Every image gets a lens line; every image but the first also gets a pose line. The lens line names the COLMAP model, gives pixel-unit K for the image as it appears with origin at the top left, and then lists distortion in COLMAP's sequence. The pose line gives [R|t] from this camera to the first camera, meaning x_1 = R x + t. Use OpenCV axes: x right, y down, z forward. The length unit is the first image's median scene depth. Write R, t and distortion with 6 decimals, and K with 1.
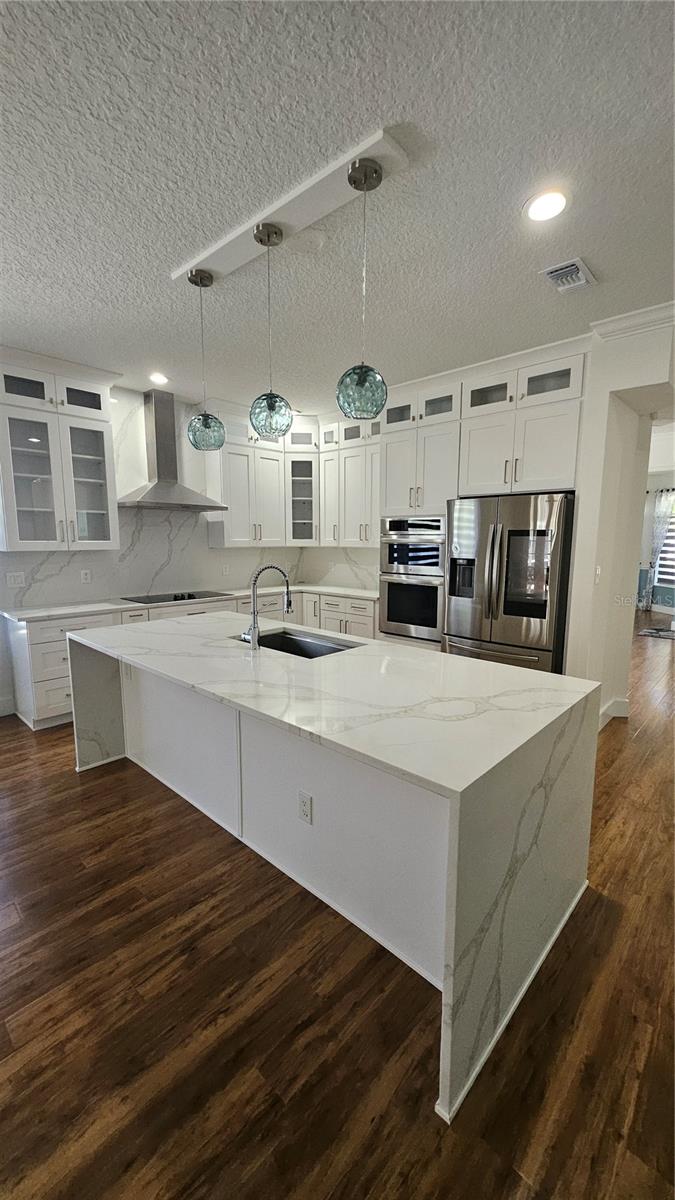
lens RADIAL K [[473.9, 0, 337.3], [0, 473.9, 604.9], [0, 0, 1]] dist [0.000885, -0.000218]
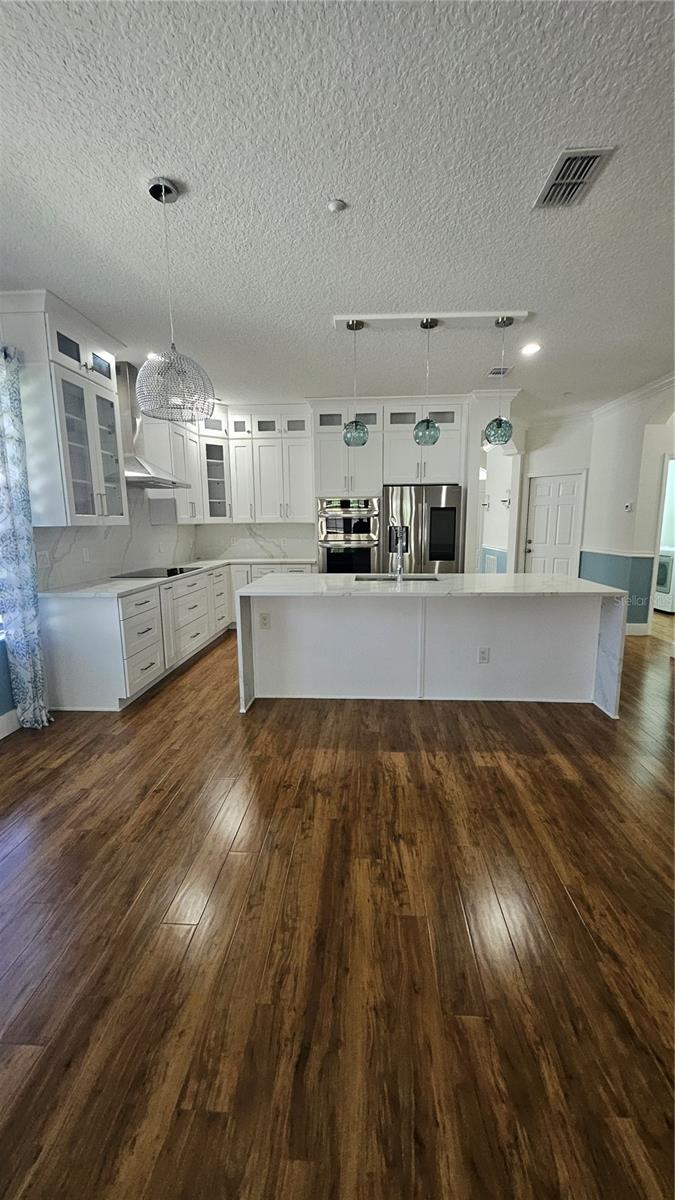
lens RADIAL K [[473.9, 0, 337.3], [0, 473.9, 604.9], [0, 0, 1]] dist [0.000885, -0.000218]
pose [[0.772677, -0.118774, 0.623589, -0.812091], [0.099203, 0.992863, 0.066189, 0.027341], [-0.627000, 0.010719, 0.778945, -0.039655]]
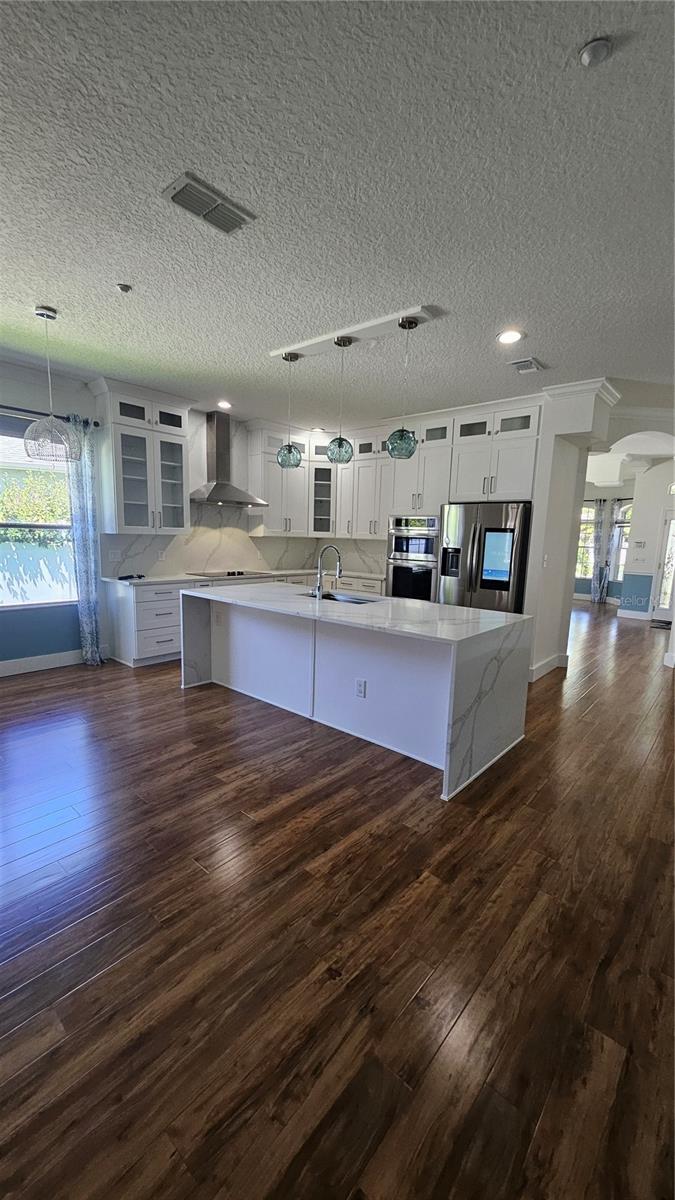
lens RADIAL K [[473.9, 0, 337.3], [0, 473.9, 604.9], [0, 0, 1]] dist [0.000885, -0.000218]
pose [[0.998930, 0.021708, 0.040842, -0.112055], [-0.021991, 0.999737, 0.006493, 0.061872], [-0.040691, -0.007384, 0.999145, -0.337187]]
